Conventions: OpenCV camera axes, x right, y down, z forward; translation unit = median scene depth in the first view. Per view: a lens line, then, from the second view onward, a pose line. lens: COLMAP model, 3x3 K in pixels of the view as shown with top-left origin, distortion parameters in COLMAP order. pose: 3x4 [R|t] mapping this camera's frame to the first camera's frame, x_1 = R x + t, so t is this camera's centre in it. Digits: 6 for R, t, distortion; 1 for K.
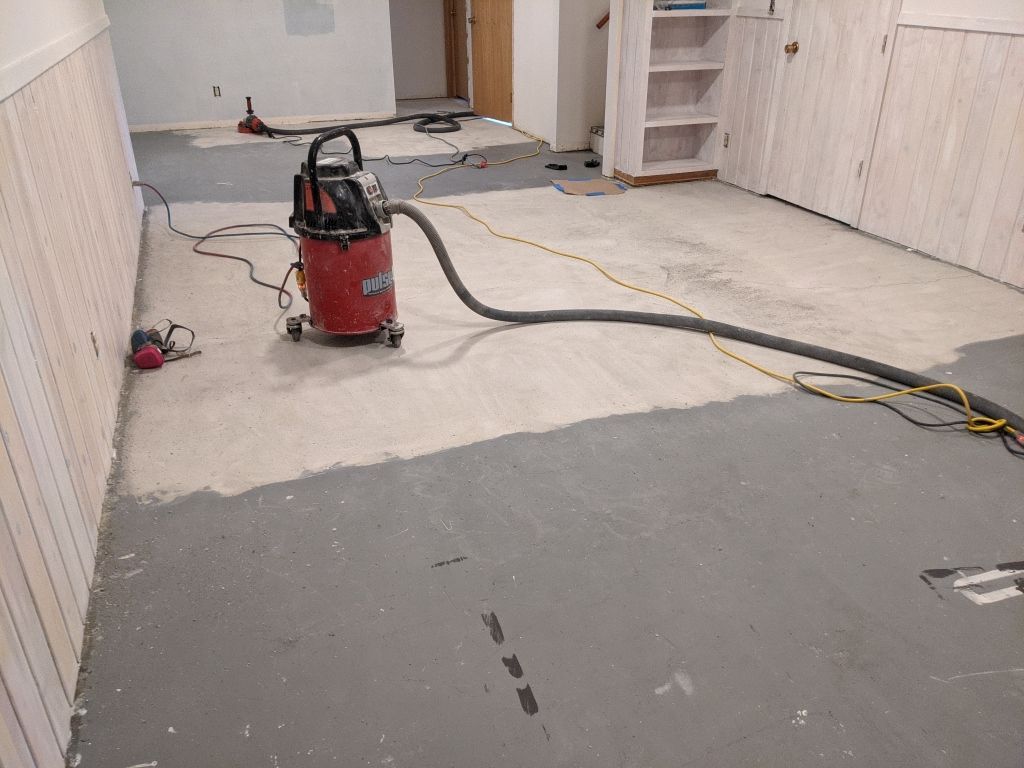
lens RADIAL K [[809.1, 0, 502.1], [0, 809.1, 379.7], [0, 0, 1]] dist [0.054527, -0.079711]
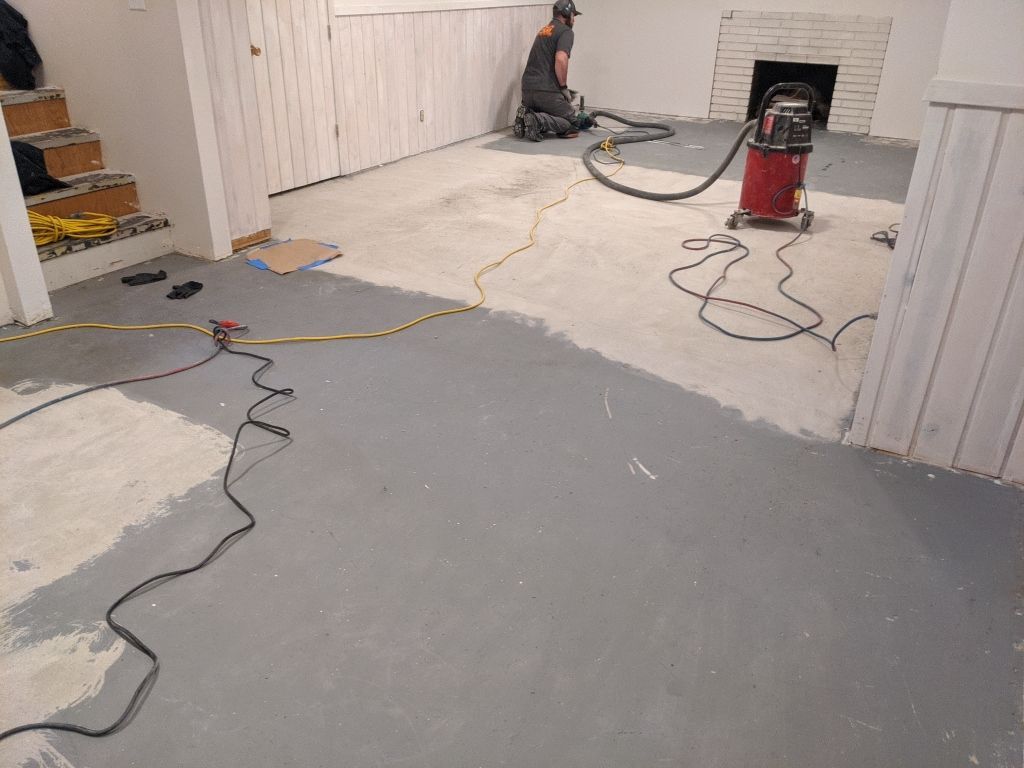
lens RADIAL K [[809.1, 0, 505.2], [0, 809.1, 367.9], [0, 0, 1]] dist [0.054527, -0.079711]
pose [[-0.647350, -0.337227, 0.683533, -0.711970], [0.331501, 0.682963, 0.650898, -0.729442], [-0.686328, 0.647950, -0.330325, 1.446476]]
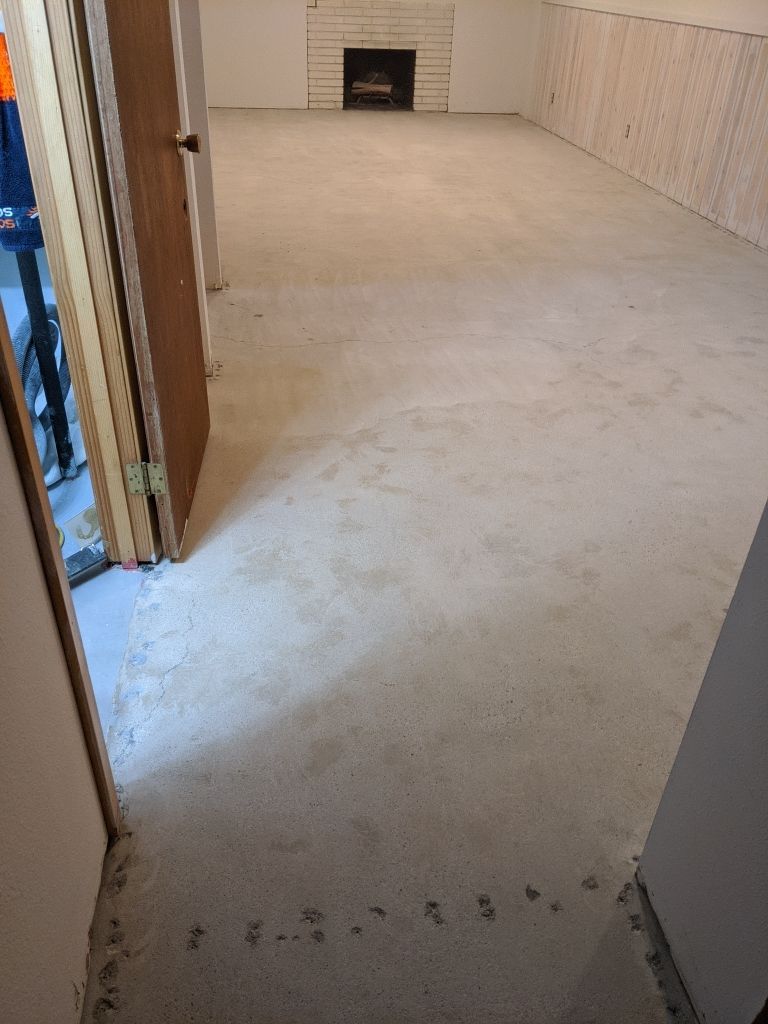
lens RADIAL K [[809.1, 0, 377.5], [0, 809.1, 492.7], [0, 0, 1]] dist [0.054527, -0.079711]
pose [[-0.977013, -0.132188, 0.167246, -0.172713], [0.075150, 0.520605, 0.850484, -0.927823], [-0.199493, 0.843502, -0.498705, 1.864233]]
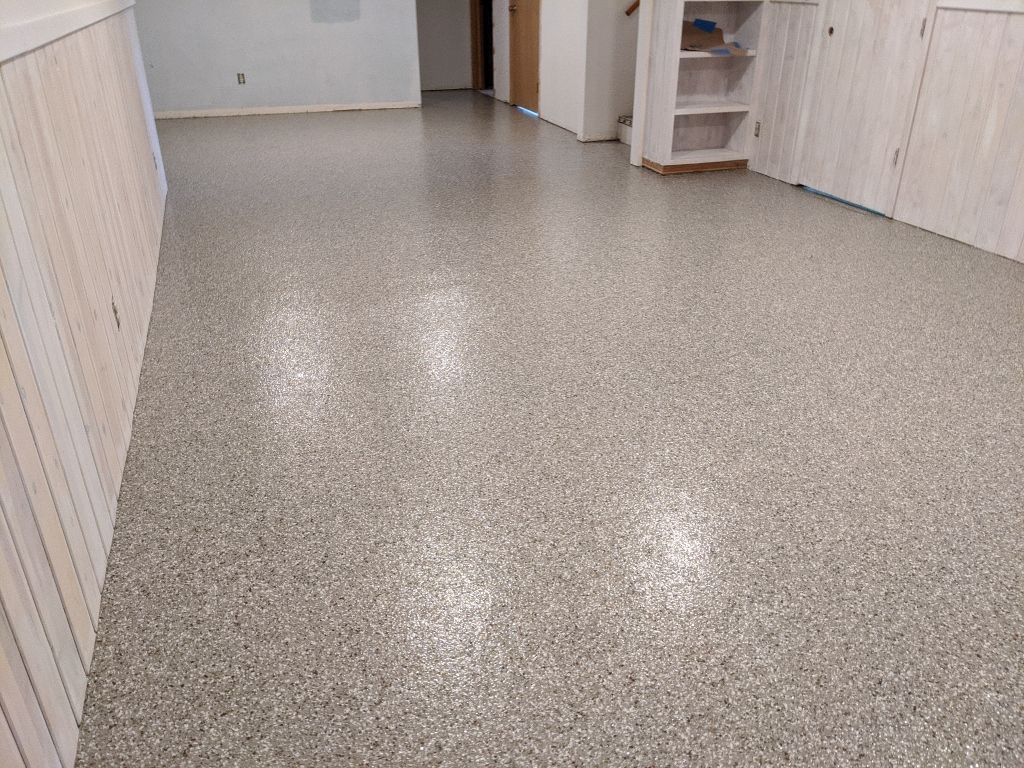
lens RADIAL K [[809.1, 0, 510.3], [0, 809.1, 387.9], [0, 0, 1]] dist [0.054527, -0.079711]
pose [[0.999800, 0.013792, -0.014478, -0.004874], [-0.013662, 0.999866, 0.009059, 0.015735], [0.014601, -0.008859, 0.999854, 0.012967]]
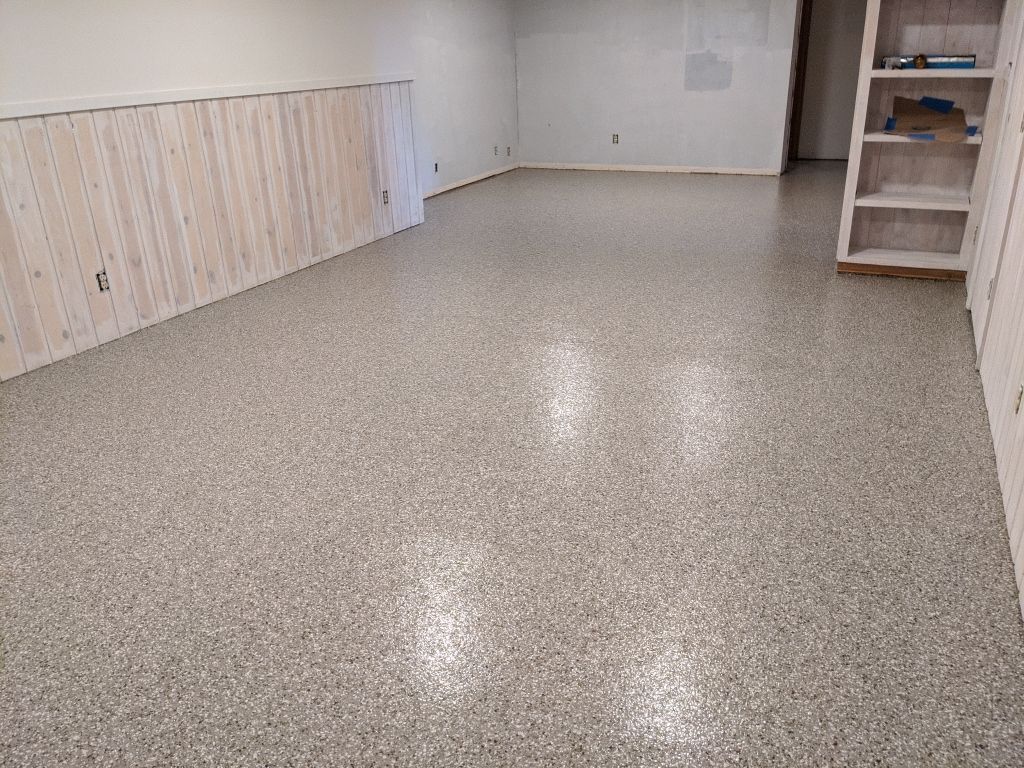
lens RADIAL K [[809.1, 0, 514.0], [0, 809.1, 384.7], [0, 0, 1]] dist [0.054527, -0.079711]
pose [[0.709937, 0.257584, -0.655470, 0.616687], [-0.290610, 0.954927, 0.060505, -0.098078], [0.641510, 0.147531, 0.752794, 0.202439]]
